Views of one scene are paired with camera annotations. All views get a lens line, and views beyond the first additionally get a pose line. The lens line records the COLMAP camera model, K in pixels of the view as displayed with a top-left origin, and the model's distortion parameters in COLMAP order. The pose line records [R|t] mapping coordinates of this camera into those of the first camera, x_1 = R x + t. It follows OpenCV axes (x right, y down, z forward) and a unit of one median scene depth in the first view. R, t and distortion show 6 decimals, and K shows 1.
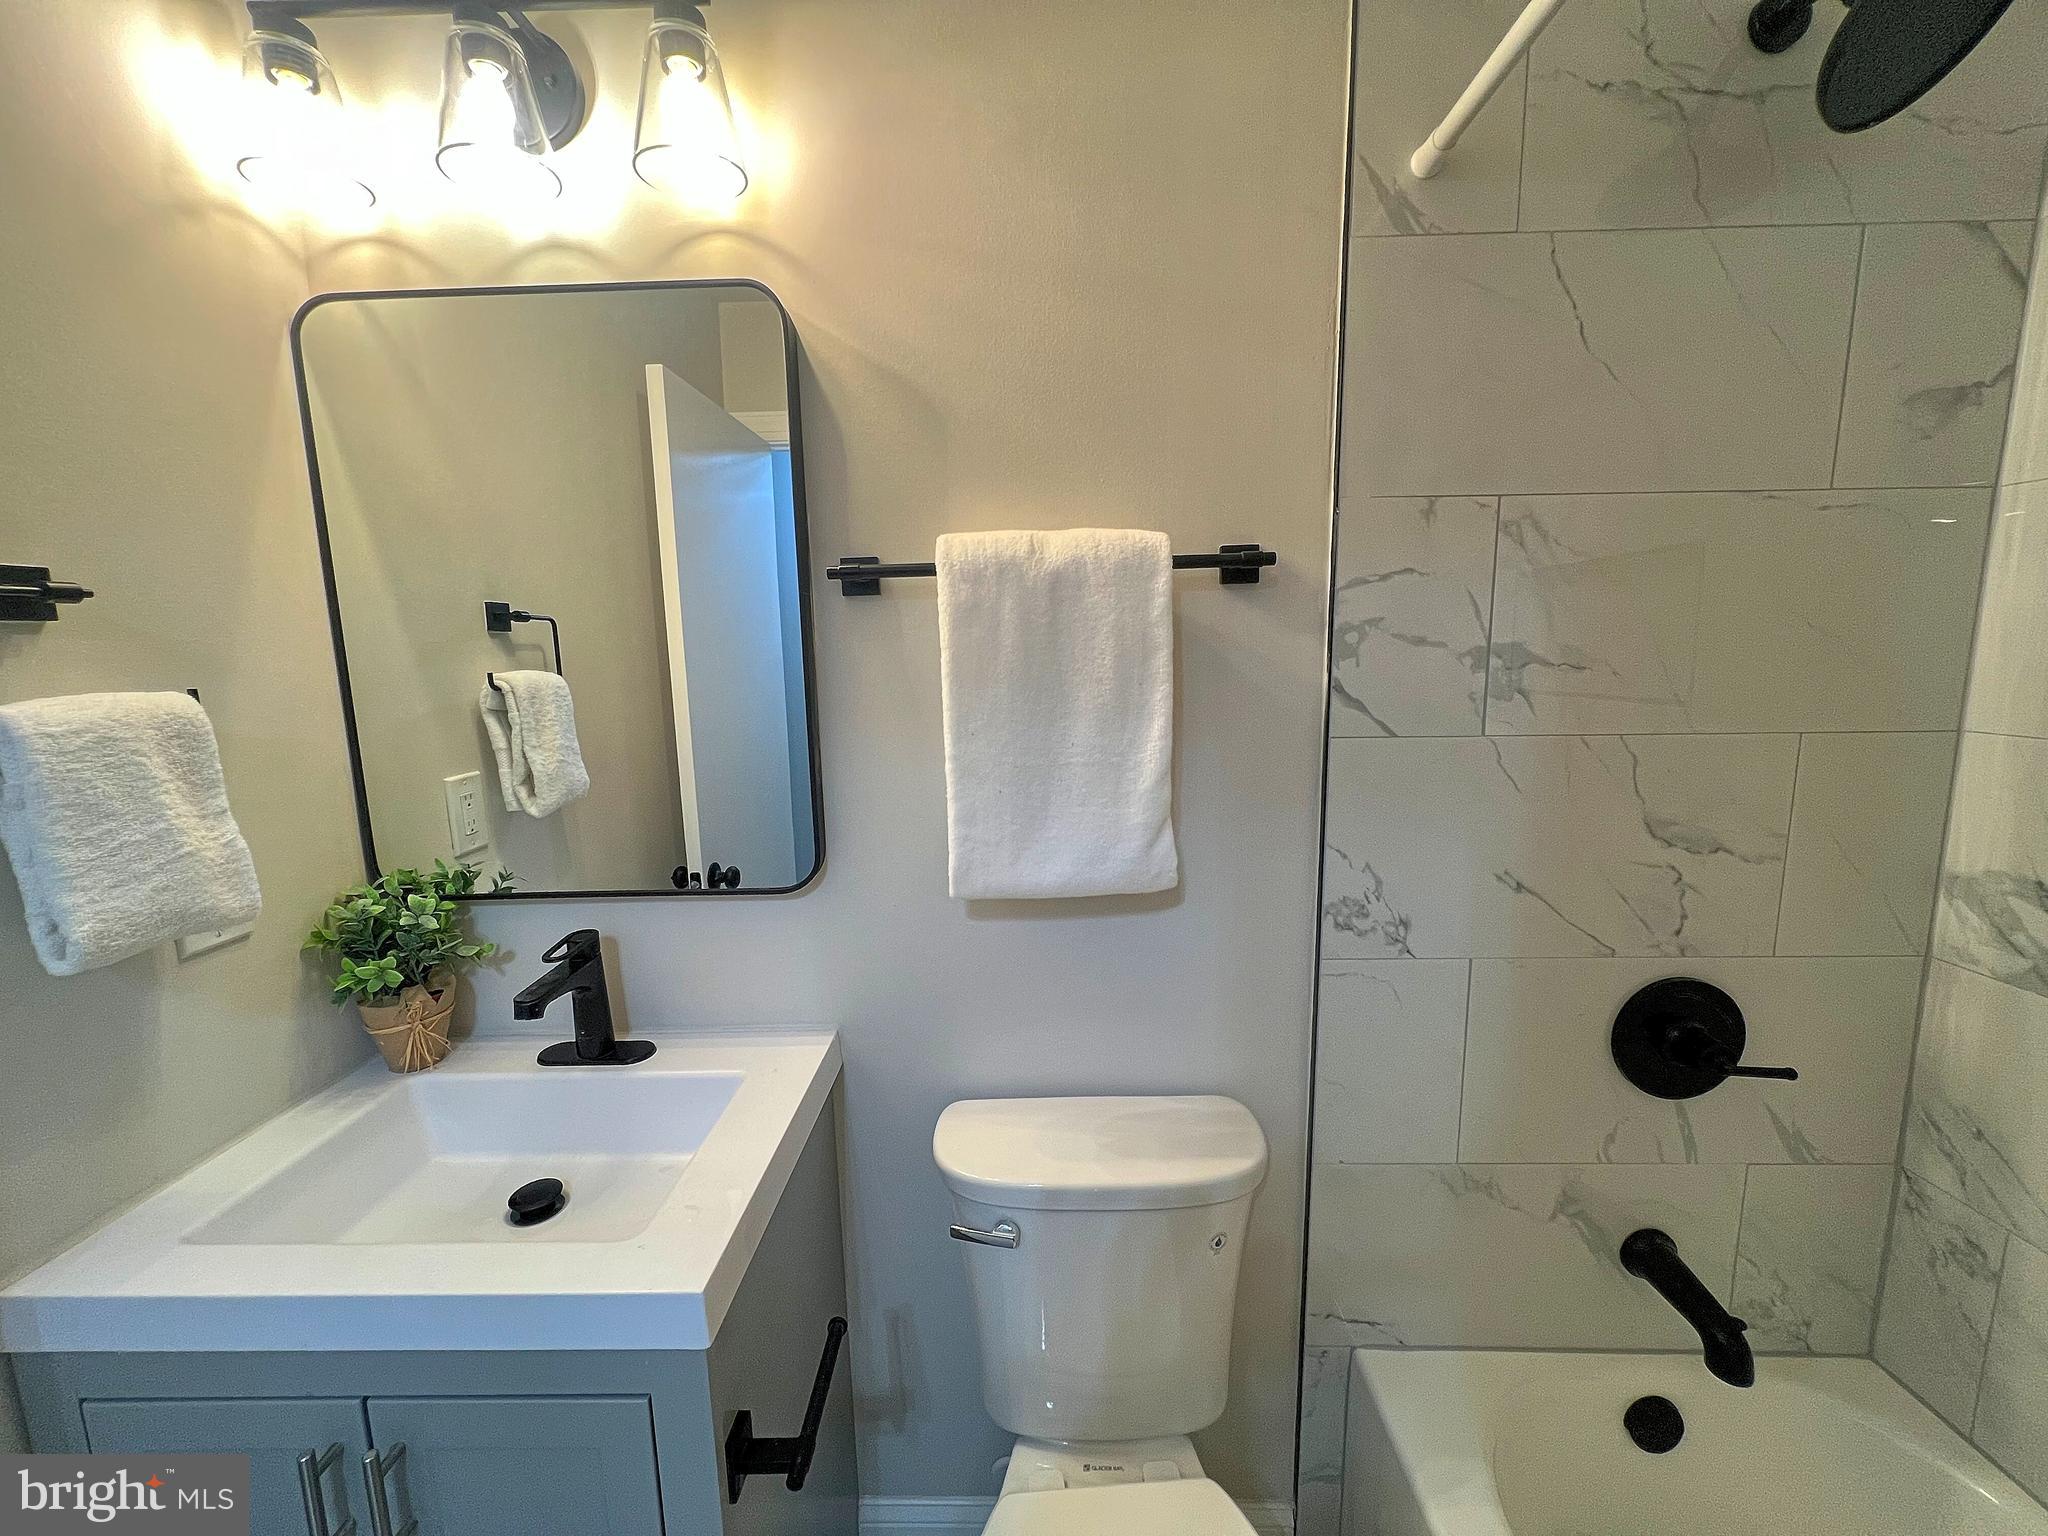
lens RADIAL K [[815.9, 0, 1024.2], [0, 815.9, 771.9], [0, 0, 1]] dist [-0.001640, 0.000120]
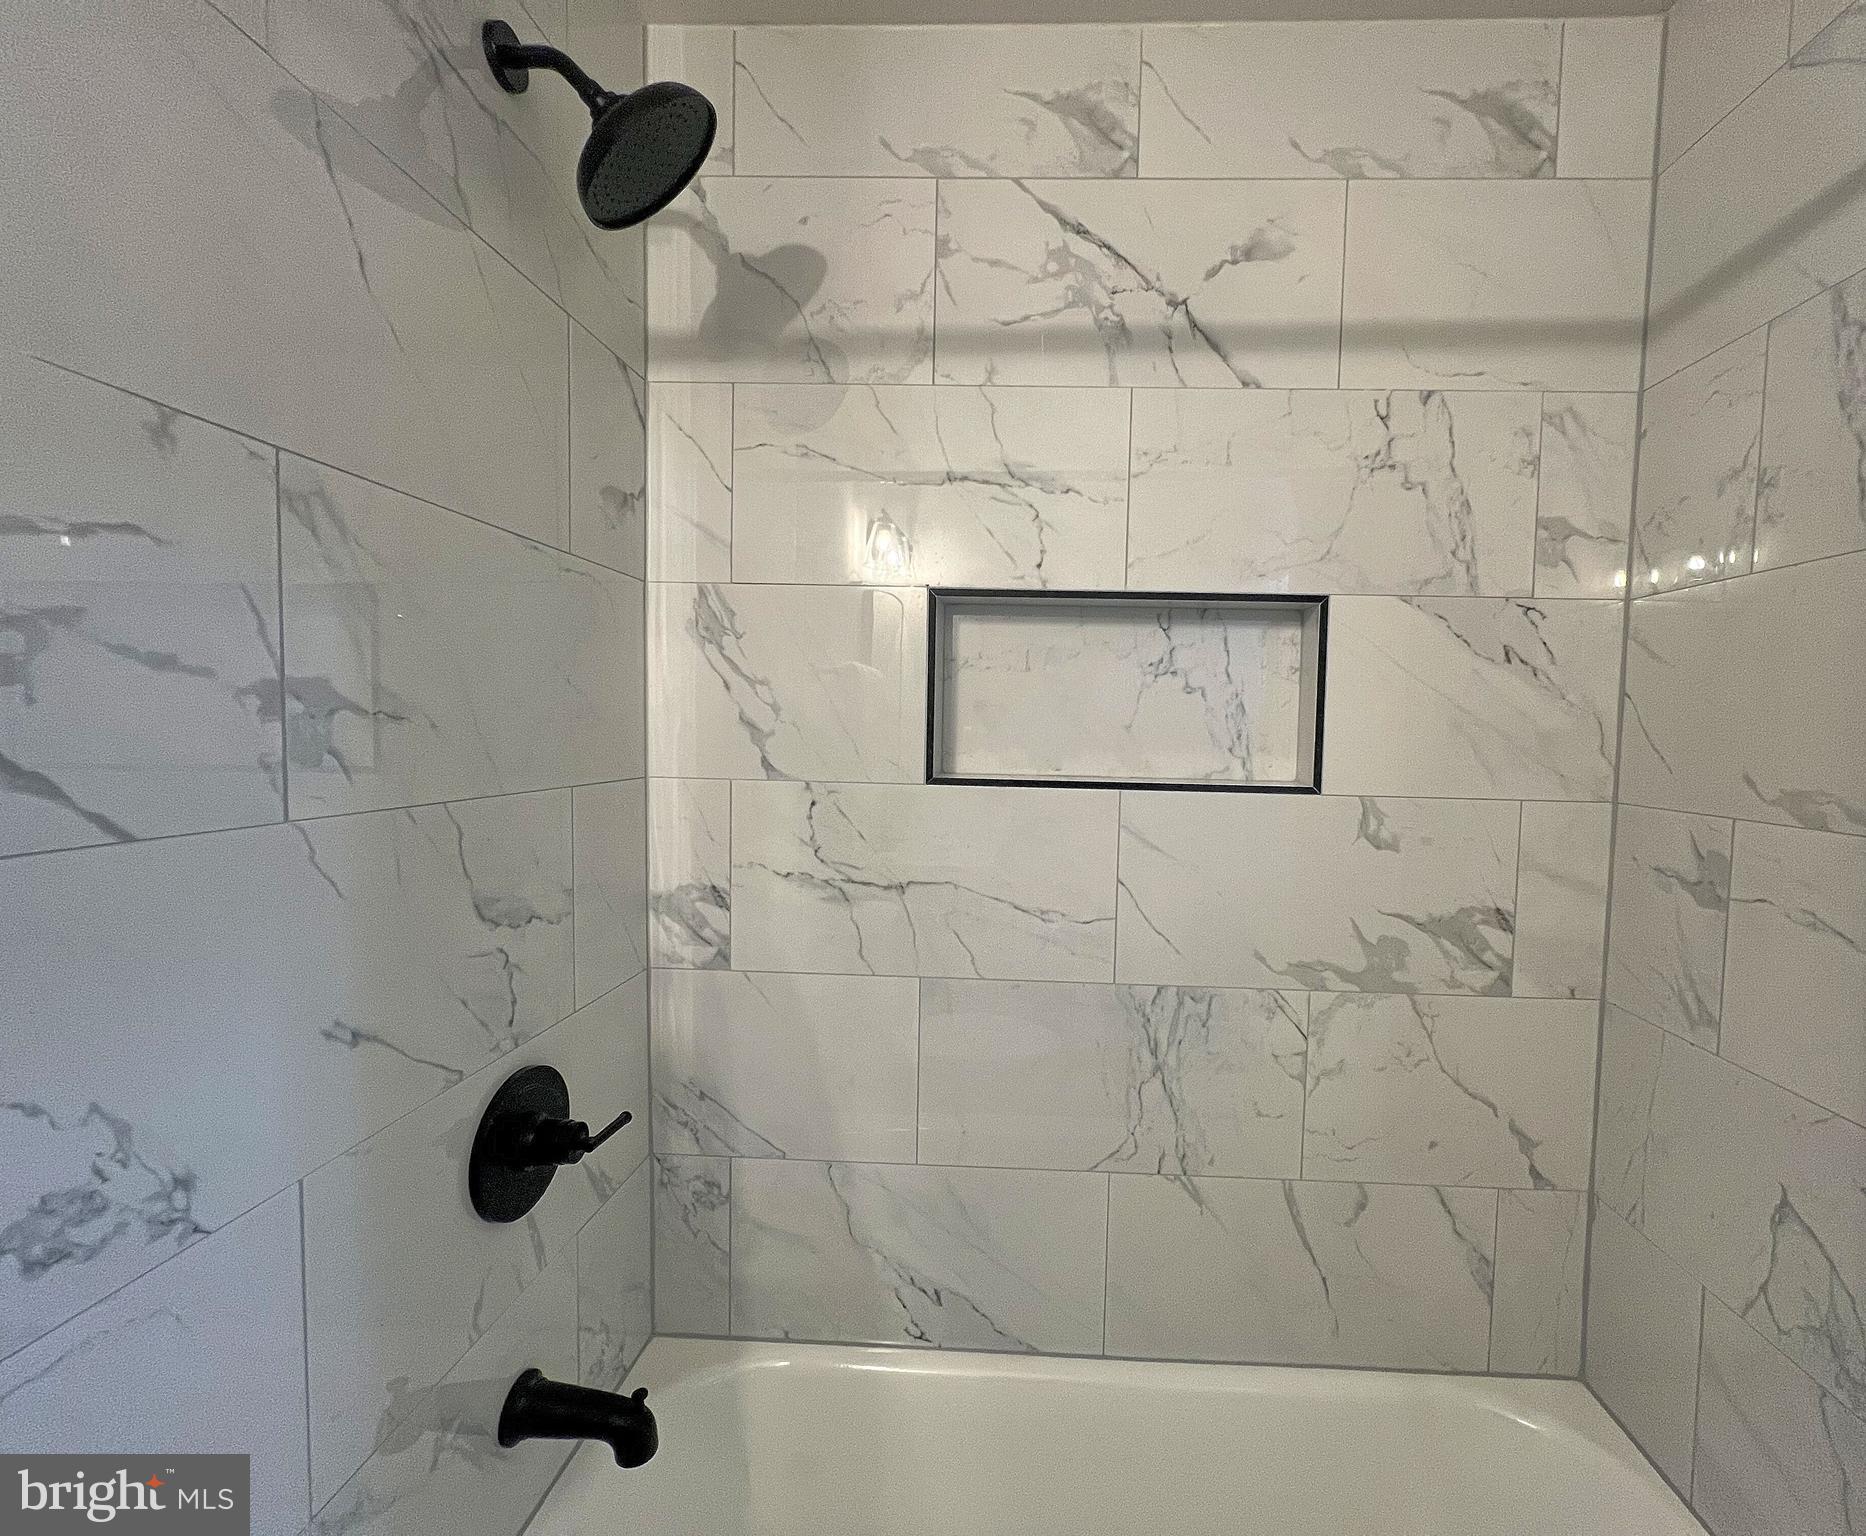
lens RADIAL K [[818.8, 0, 927.3], [0, 818.8, 771.4], [0, 0, 1]] dist [-0.001760, 0.000371]
pose [[0.038005, -0.036247, 0.998620, -0.048405], [0.132939, 0.990642, 0.030899, -0.037546], [-0.990395, 0.131581, 0.042468, 0.488705]]
